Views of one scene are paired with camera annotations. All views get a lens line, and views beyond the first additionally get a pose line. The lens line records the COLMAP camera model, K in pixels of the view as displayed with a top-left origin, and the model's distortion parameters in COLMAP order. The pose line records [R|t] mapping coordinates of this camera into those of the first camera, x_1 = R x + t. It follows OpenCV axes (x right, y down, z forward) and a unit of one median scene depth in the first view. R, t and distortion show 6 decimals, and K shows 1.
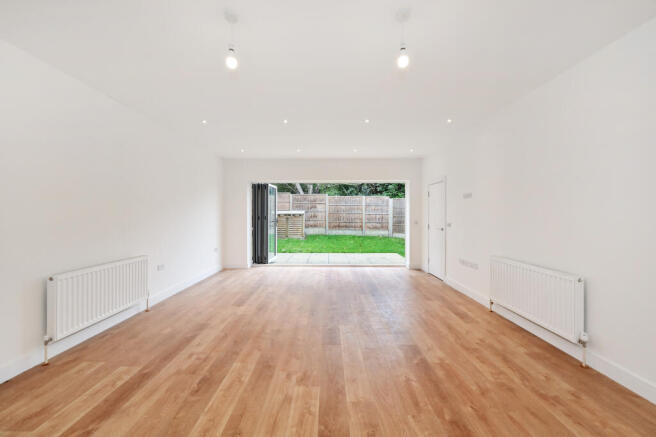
lens RADIAL K [[256.3, 0, 313.5], [0, 256.3, 216.9], [0, 0, 1]] dist [-0.000370, 0.000002]
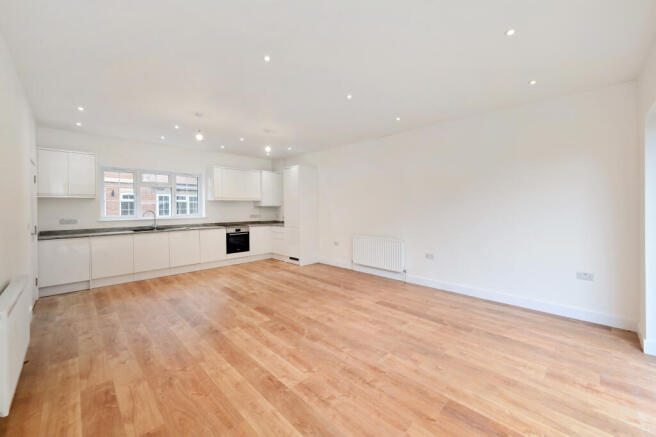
lens RADIAL K [[256.3, 0, 313.5], [0, 256.3, 216.9], [0, 0, 1]] dist [-0.000370, 0.000002]
pose [[-0.701454, 0.031582, -0.712015, 0.823040], [0.001339, 0.999074, 0.042996, -0.032268], [0.712713, 0.029206, -0.700847, 2.170862]]
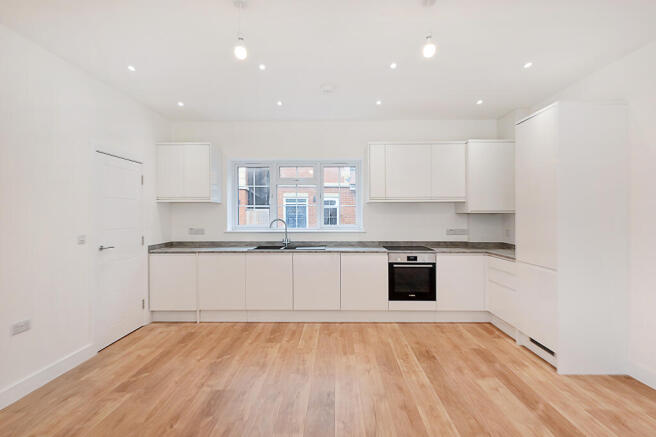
lens RADIAL K [[290.9, 0, 328.0], [0, 290.9, 218.5], [0, 0, 1]] dist [-0.017186, -0.000077]
pose [[-0.999936, 0.002104, -0.011109, 0.037966], [0.001922, 0.999864, 0.016359, -0.025242], [0.011142, 0.016337, -0.999804, 1.396708]]
